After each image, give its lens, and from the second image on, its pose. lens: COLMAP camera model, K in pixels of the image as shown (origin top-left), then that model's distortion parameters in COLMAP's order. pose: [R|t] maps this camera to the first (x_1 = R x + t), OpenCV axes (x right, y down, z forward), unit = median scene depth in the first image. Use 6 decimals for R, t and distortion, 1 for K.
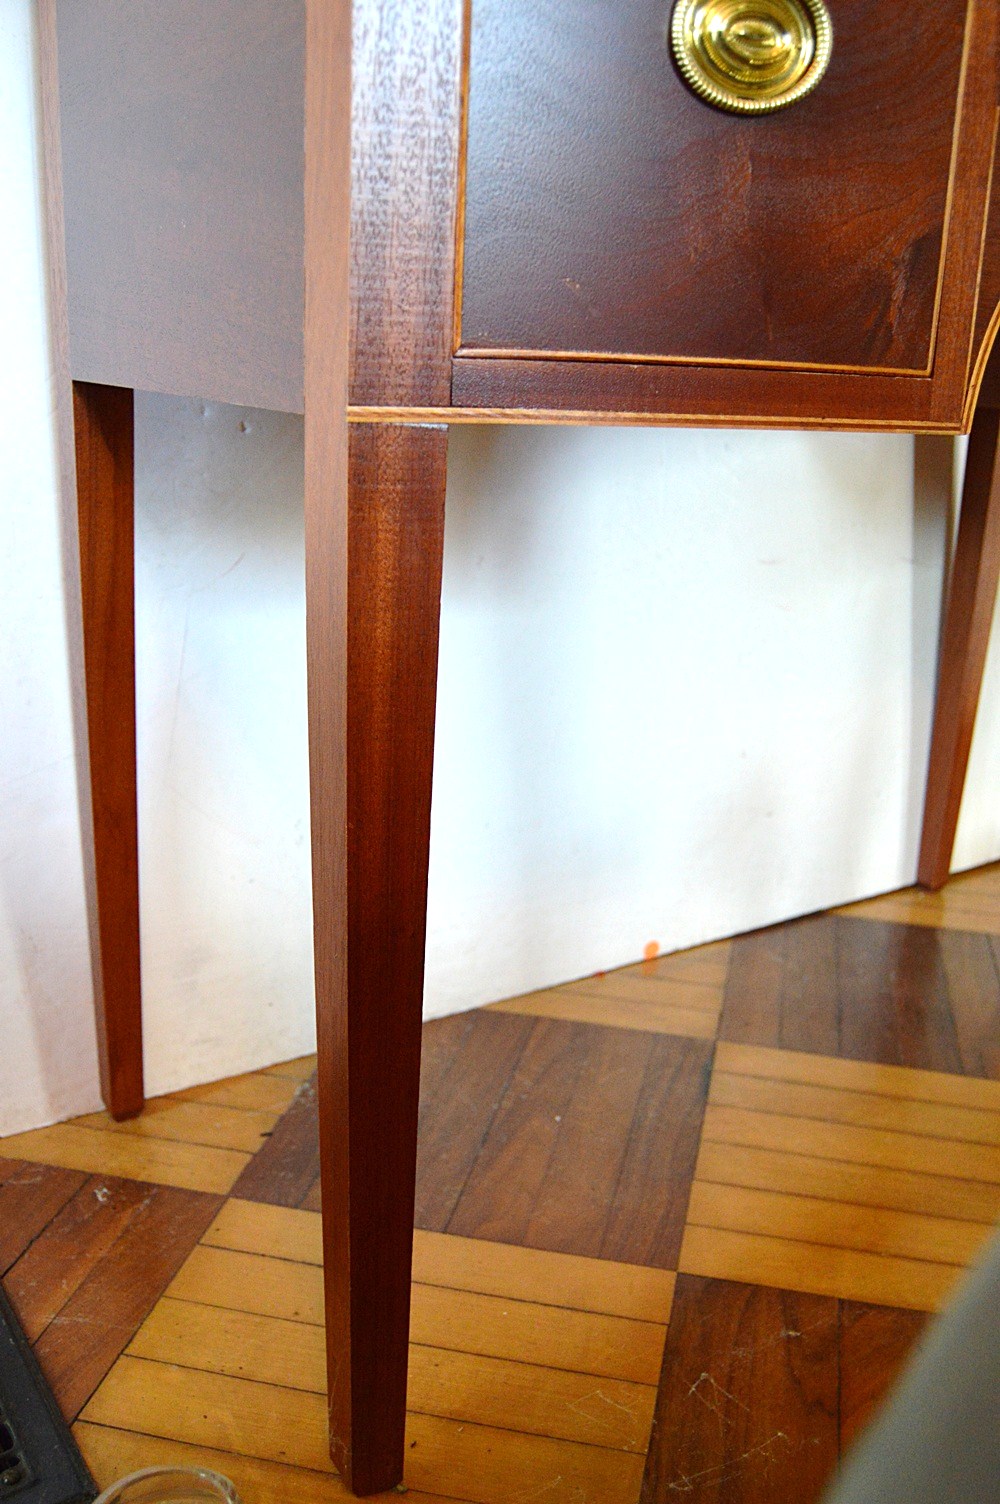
lens RADIAL K [[1209.2, 0, 483.9], [0, 1209.2, 757.4], [0, 0, 1]] dist [-0.078506, 0.017842]
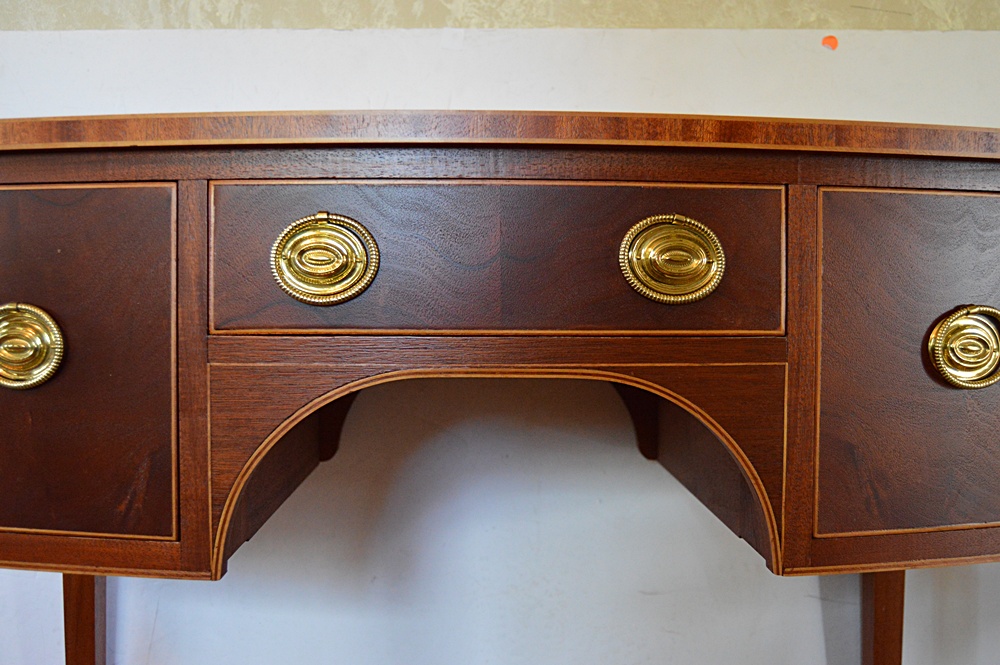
lens RADIAL K [[946.6, 0, 505.9], [0, 946.6, 330.2], [0, 0, 1]] dist [-0.055246, 0.000000]
pose [[0.875031, -0.004767, -0.484043, 1.459429], [-0.126063, 0.963203, -0.237376, -0.396066], [0.467364, 0.268732, 0.842232, 0.179617]]
